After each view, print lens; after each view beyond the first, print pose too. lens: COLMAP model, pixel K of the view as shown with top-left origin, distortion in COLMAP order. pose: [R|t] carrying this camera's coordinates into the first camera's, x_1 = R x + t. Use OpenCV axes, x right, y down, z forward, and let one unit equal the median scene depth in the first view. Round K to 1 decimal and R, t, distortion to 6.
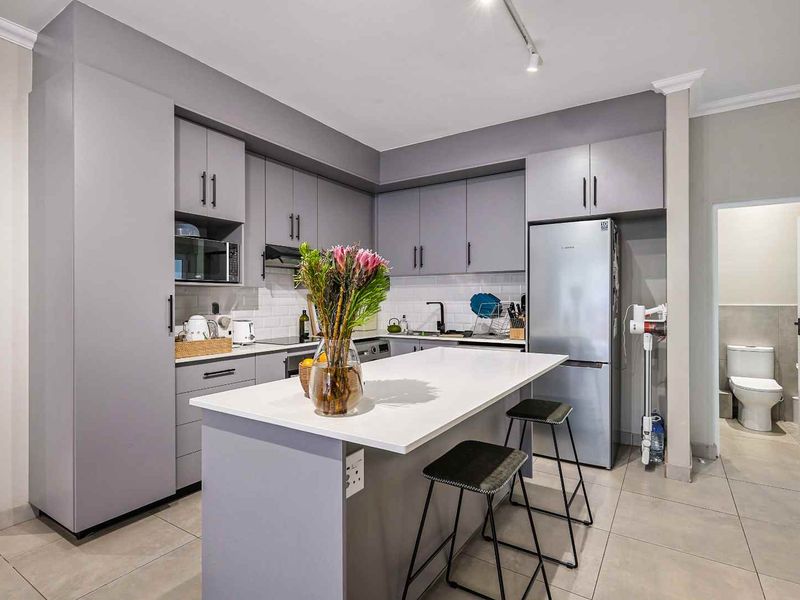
lens RADIAL K [[423.0, 0, 391.6], [0, 423.0, 299.0], [0, 0, 1]] dist [-0.006875, -0.005493]
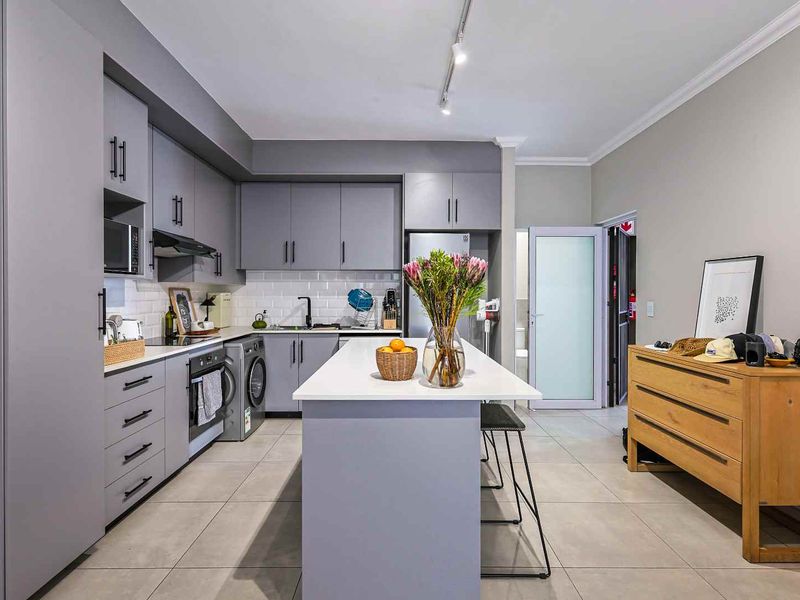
lens RADIAL K [[423.0, 0, 401.1], [0, 423.0, 297.1], [0, 0, 1]] dist [-0.006875, -0.005493]
pose [[0.831002, -0.000298, 0.556269, -0.356804], [-0.004164, 0.999969, 0.006755, 0.000110], [-0.556253, -0.007930, 0.830975, 0.019285]]
